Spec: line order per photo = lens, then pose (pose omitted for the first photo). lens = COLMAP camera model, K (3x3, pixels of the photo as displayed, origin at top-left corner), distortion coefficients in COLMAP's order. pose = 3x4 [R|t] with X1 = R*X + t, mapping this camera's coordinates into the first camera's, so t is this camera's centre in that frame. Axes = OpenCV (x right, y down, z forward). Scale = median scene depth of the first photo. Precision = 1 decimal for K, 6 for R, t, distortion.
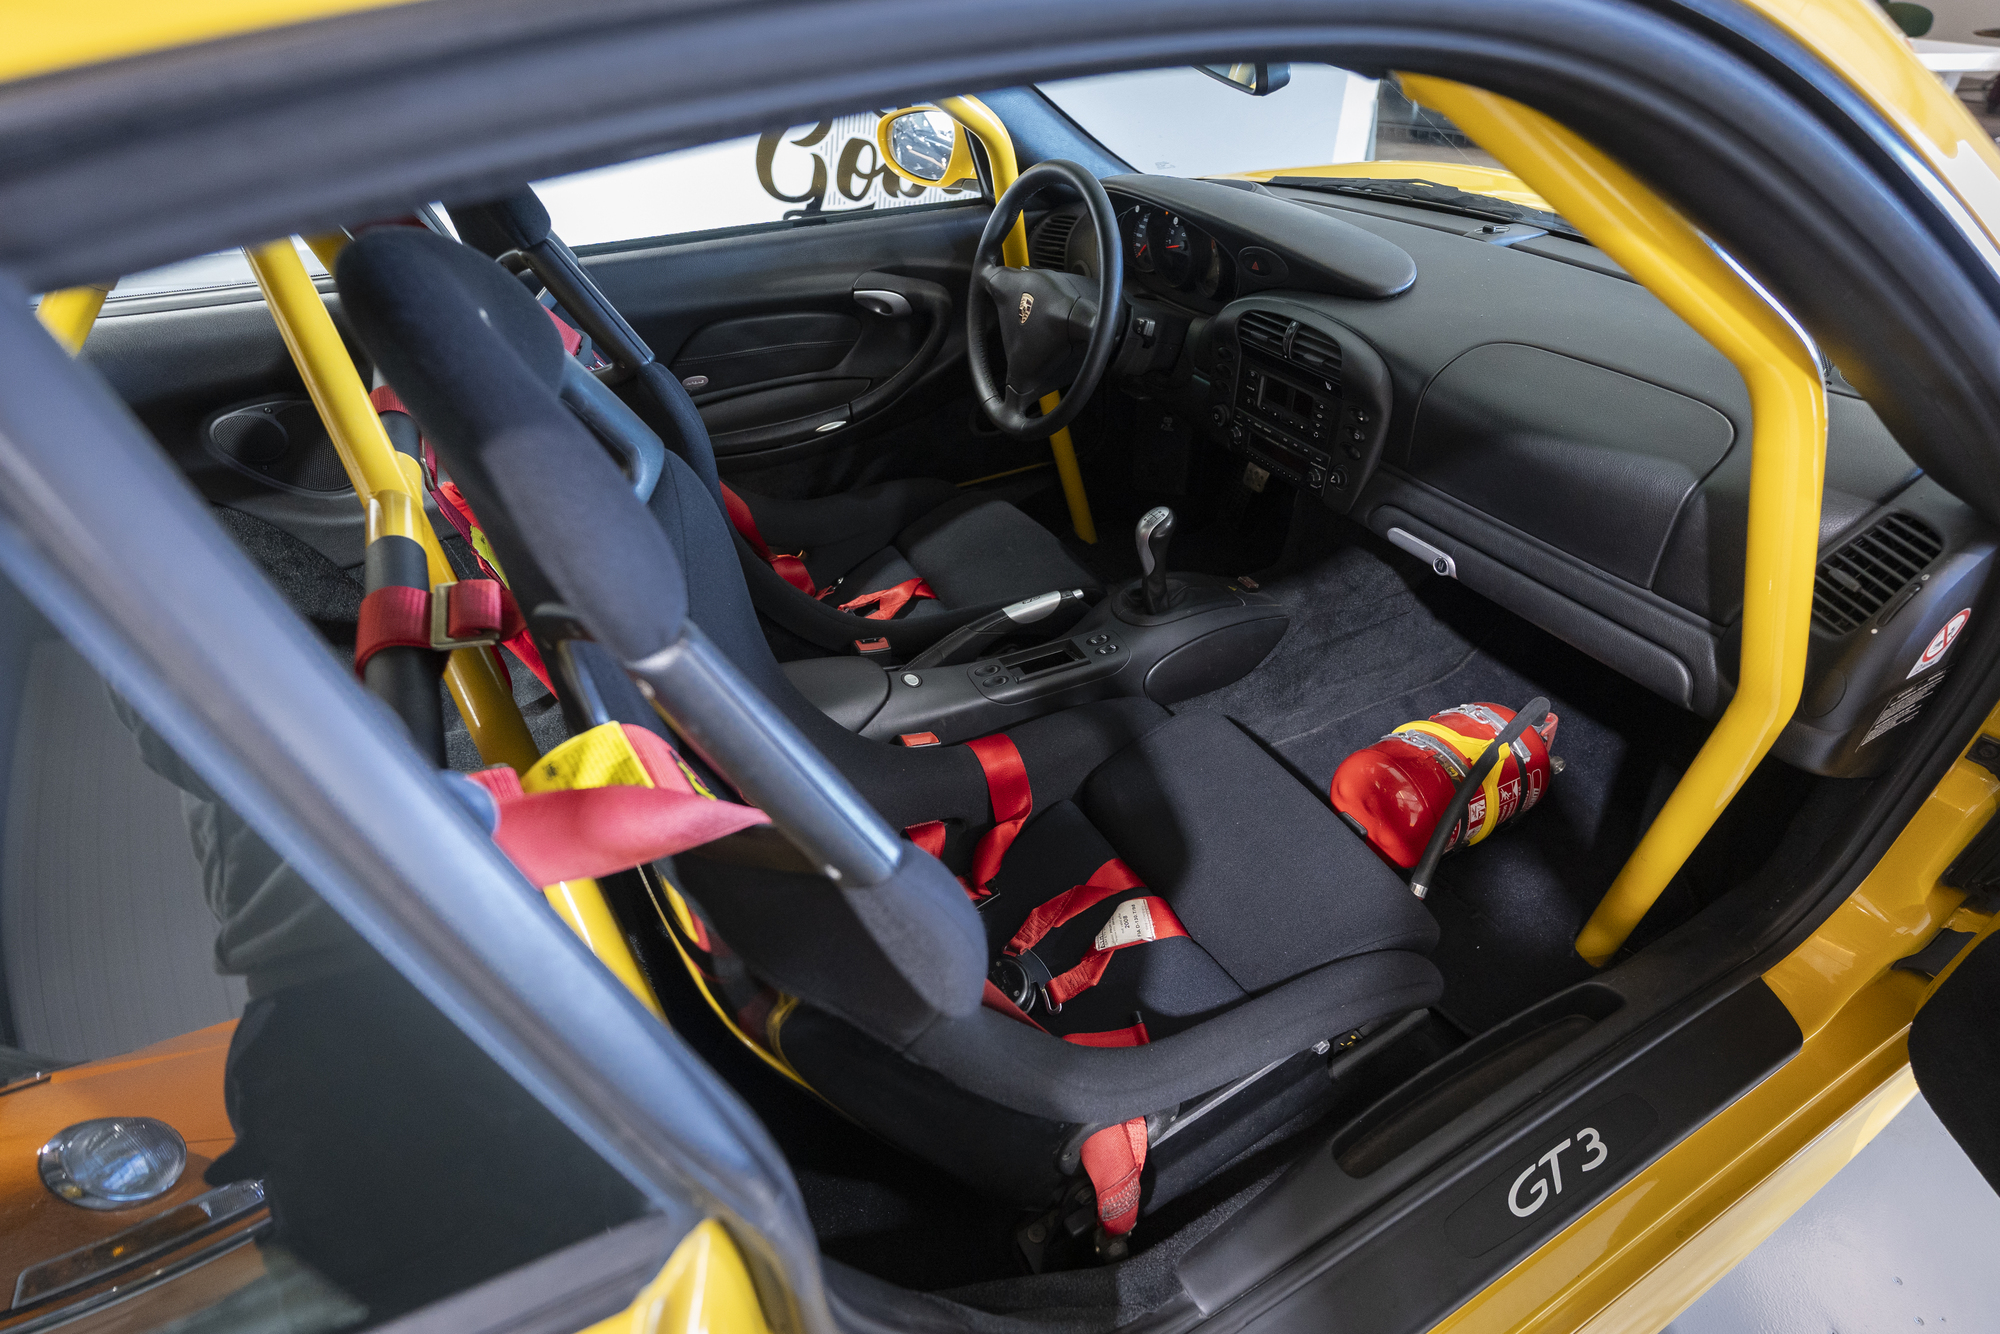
lens RADIAL K [[950.9, 0, 1011.7], [0, 950.9, 669.8], [0, 0, 1]] dist [0.001203, 0.000069]
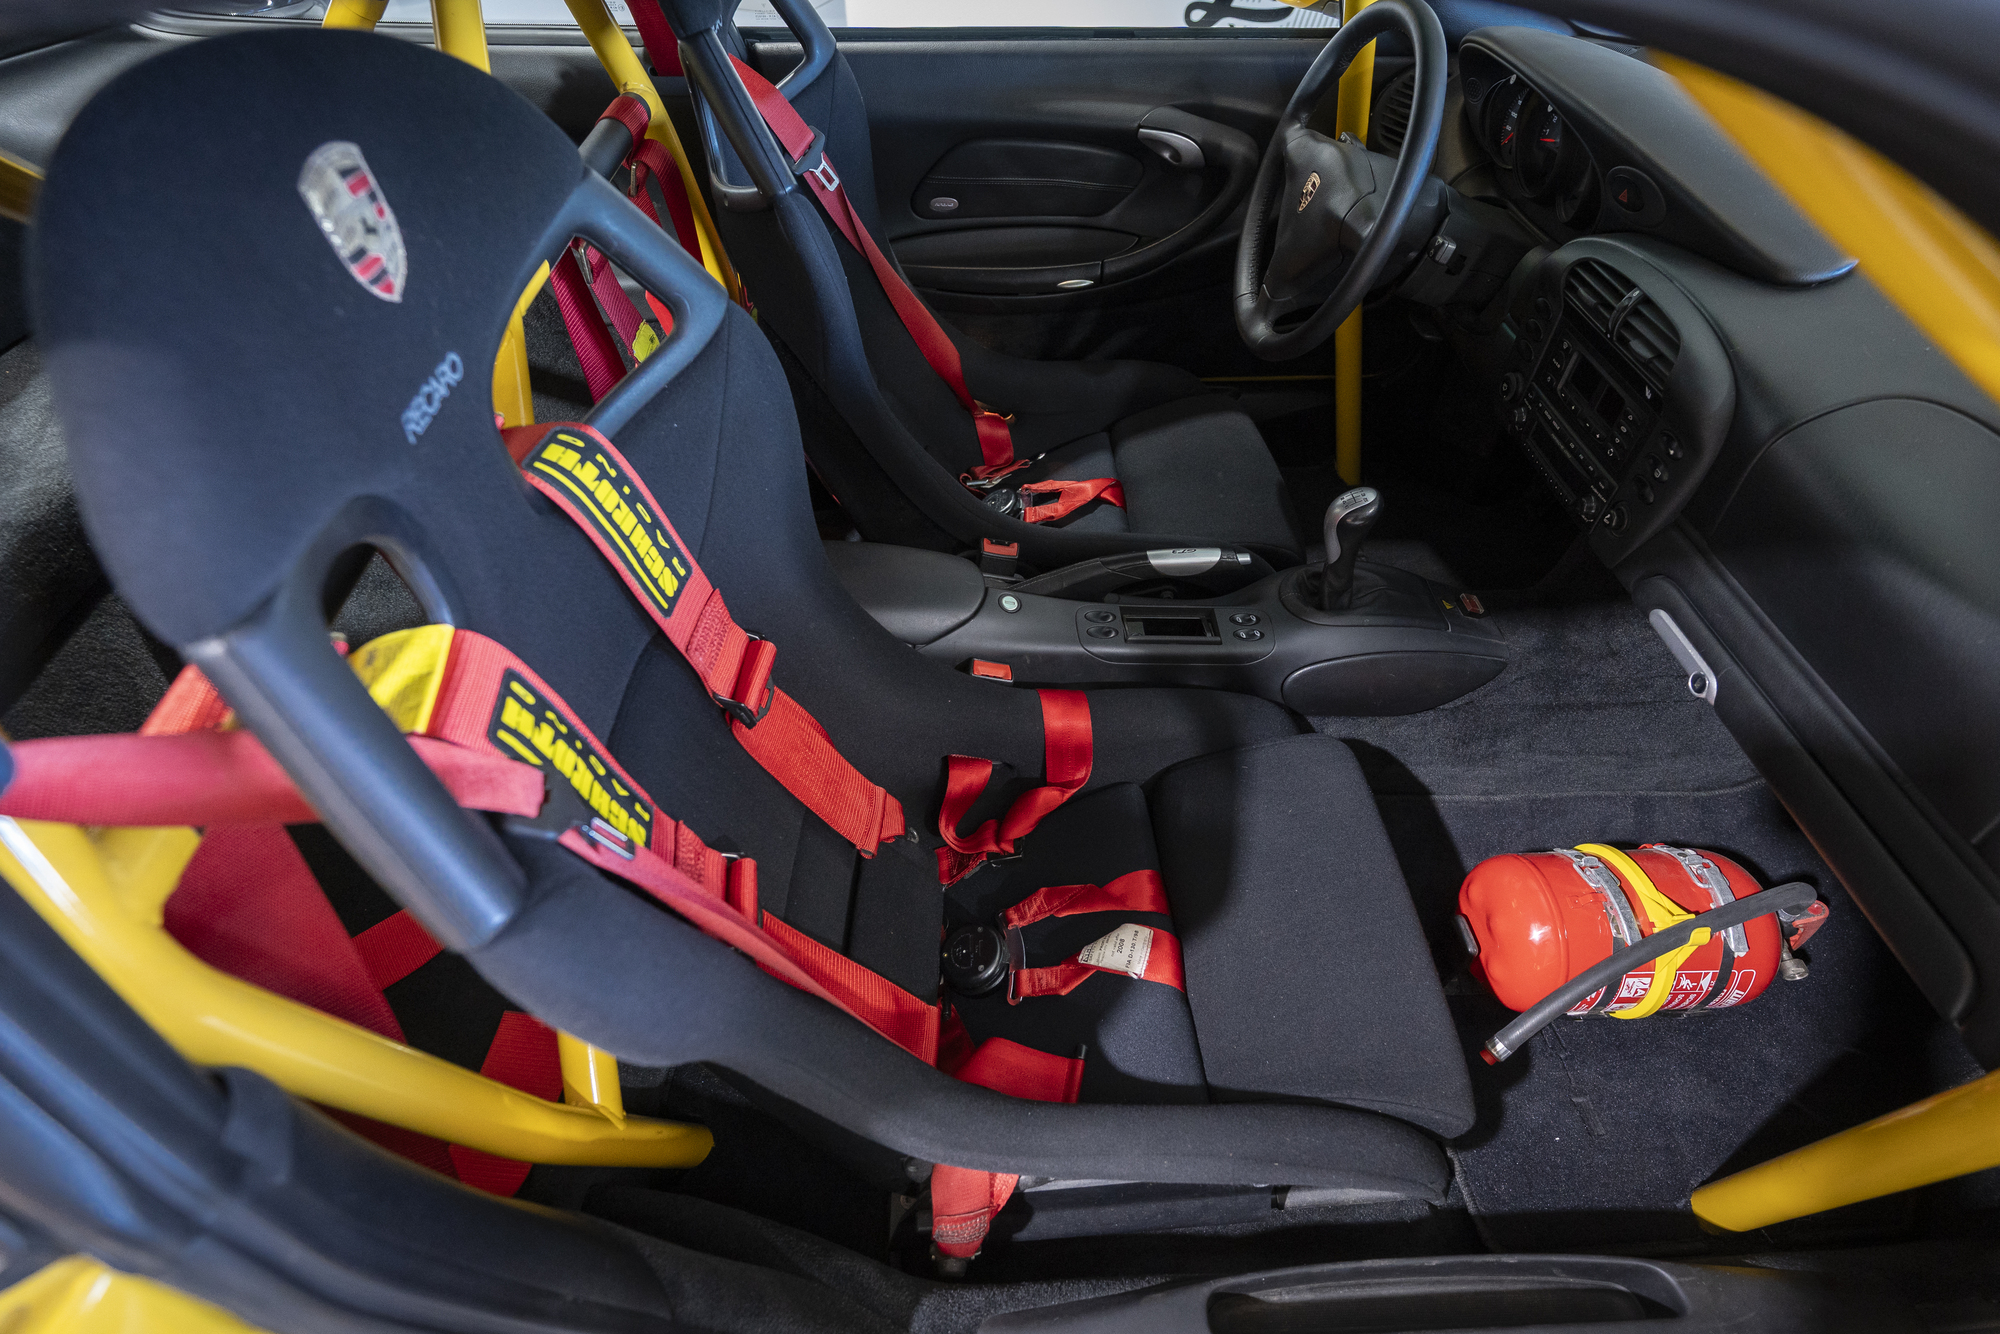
lens RADIAL K [[953.6, 0, 1002.8], [0, 953.6, 677.1], [0, 0, 1]] dist [0.001857, -0.000559]
pose [[0.902802, 0.329777, -0.276036, 0.150528], [-0.276989, 0.936884, 0.213368, -0.107014], [0.328978, -0.116170, 0.937165, 0.127353]]
